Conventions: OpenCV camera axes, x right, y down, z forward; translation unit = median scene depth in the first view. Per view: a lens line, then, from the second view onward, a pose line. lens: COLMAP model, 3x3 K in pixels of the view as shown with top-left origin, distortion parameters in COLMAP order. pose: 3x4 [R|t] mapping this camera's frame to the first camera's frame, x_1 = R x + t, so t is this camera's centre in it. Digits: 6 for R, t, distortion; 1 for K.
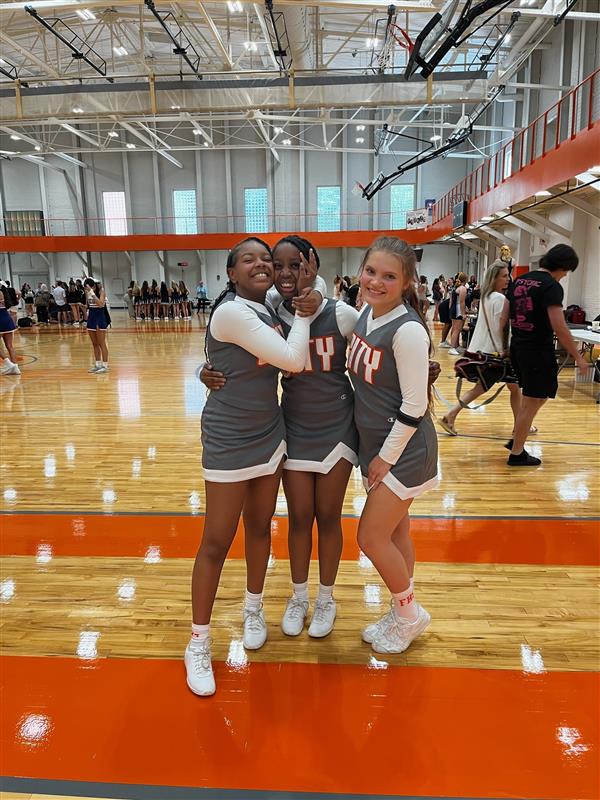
lens RADIAL K [[605.5, 0, 295.7], [0, 605.5, 418.8], [0, 0, 1]] dist [0.048085, -0.065657]
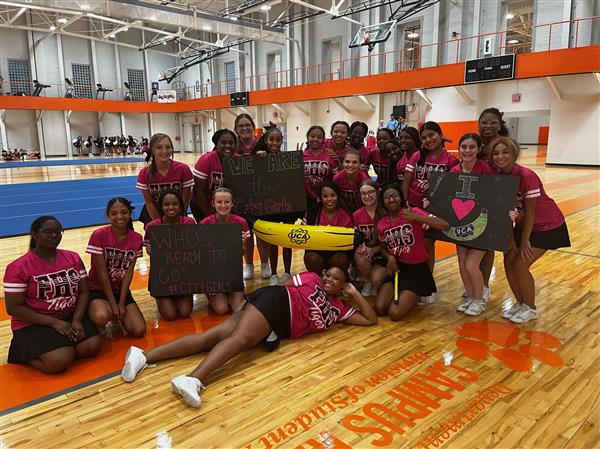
lens RADIAL K [[454.1, 0, 301.9], [0, 454.1, 223.0], [0, 0, 1]] dist [0.048085, -0.065657]
pose [[0.701505, -0.127116, 0.701236, -0.573478], [0.156229, 0.987460, 0.022711, 0.015989], [-0.695330, 0.093622, 0.712567, -0.021098]]
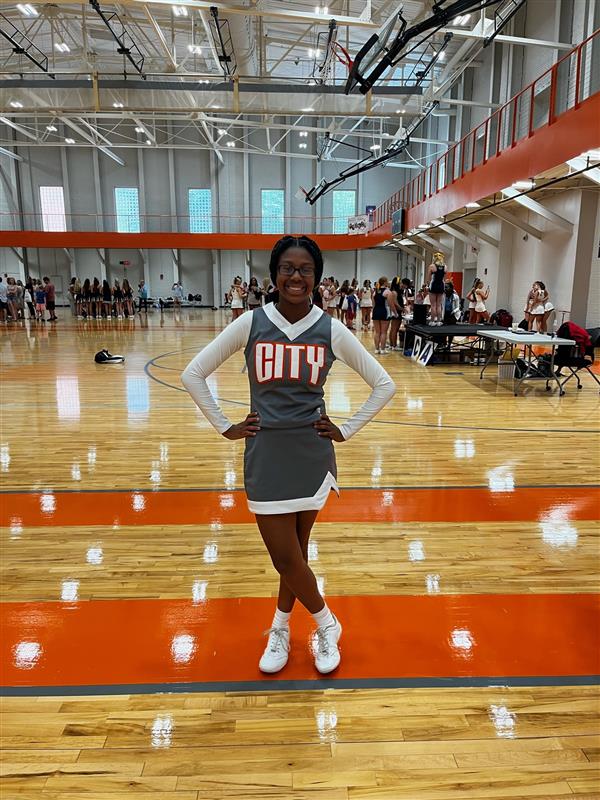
lens RADIAL K [[605.5, 0, 304.7], [0, 605.5, 415.6], [0, 0, 1]] dist [0.048085, -0.065657]
pose [[0.994364, -0.003654, 0.105953, -0.002250], [0.004496, 0.999960, -0.007703, 0.004809], [-0.105921, 0.008136, 0.994341, -0.018820]]
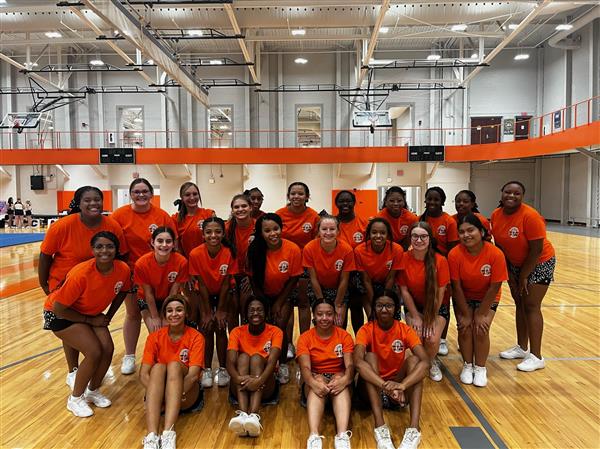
lens RADIAL K [[426.6, 0, 301.7], [0, 426.6, 222.0], [0, 0, 1]] dist [0.011178, 0.002926]
pose [[-0.037523, -0.034292, 0.998707, -0.813406], [0.224025, 0.973684, 0.041849, 0.037138], [-0.973861, 0.225306, -0.028853, -0.078053]]
